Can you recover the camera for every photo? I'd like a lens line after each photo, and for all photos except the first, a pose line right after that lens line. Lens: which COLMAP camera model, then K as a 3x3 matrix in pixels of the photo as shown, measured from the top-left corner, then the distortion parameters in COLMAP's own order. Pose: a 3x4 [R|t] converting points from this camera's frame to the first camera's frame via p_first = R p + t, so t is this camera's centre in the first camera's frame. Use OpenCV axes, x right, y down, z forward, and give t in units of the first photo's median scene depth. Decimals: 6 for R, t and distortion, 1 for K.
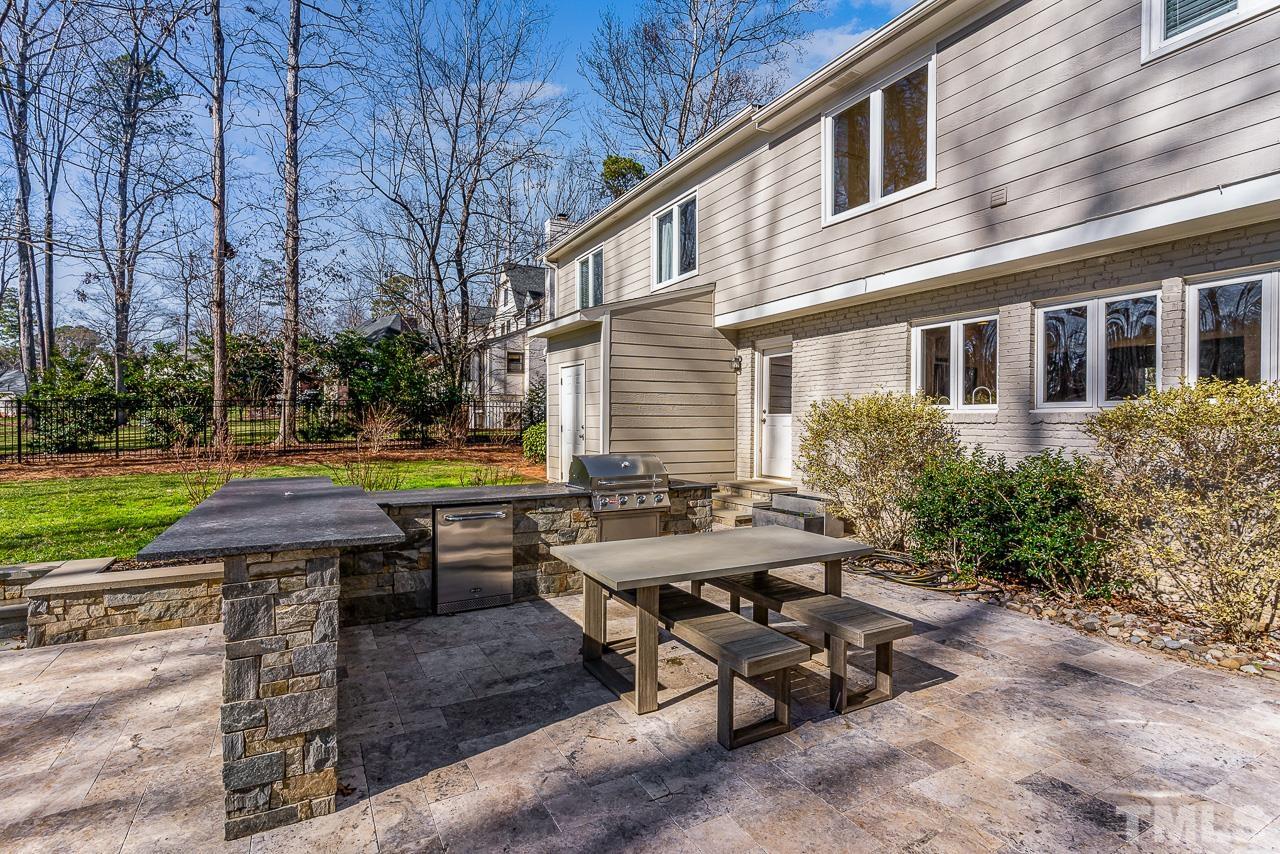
lens RADIAL K [[623.1, 0, 619.9], [0, 623.1, 415.9], [0, 0, 1]] dist [0.001151, -0.001011]
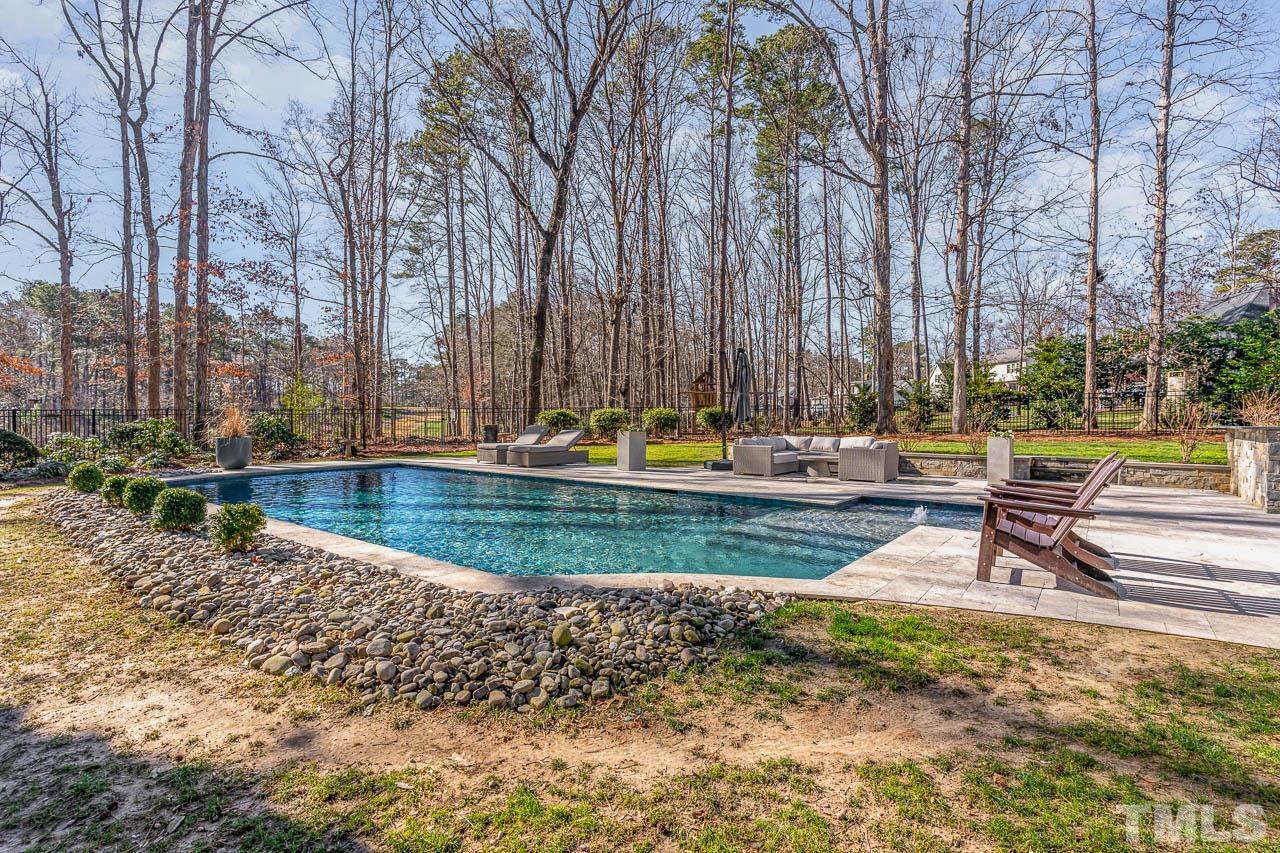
lens RADIAL K [[592.2, 0, 640.0], [0, 592.2, 426.5], [0, 0, 1]] dist [0.002605, 0.000271]
pose [[0.414132, 0.020733, -0.909981, 0.093827], [0.002550, 0.999710, 0.023937, 0.011258], [0.910213, -0.012233, 0.413959, -0.359960]]
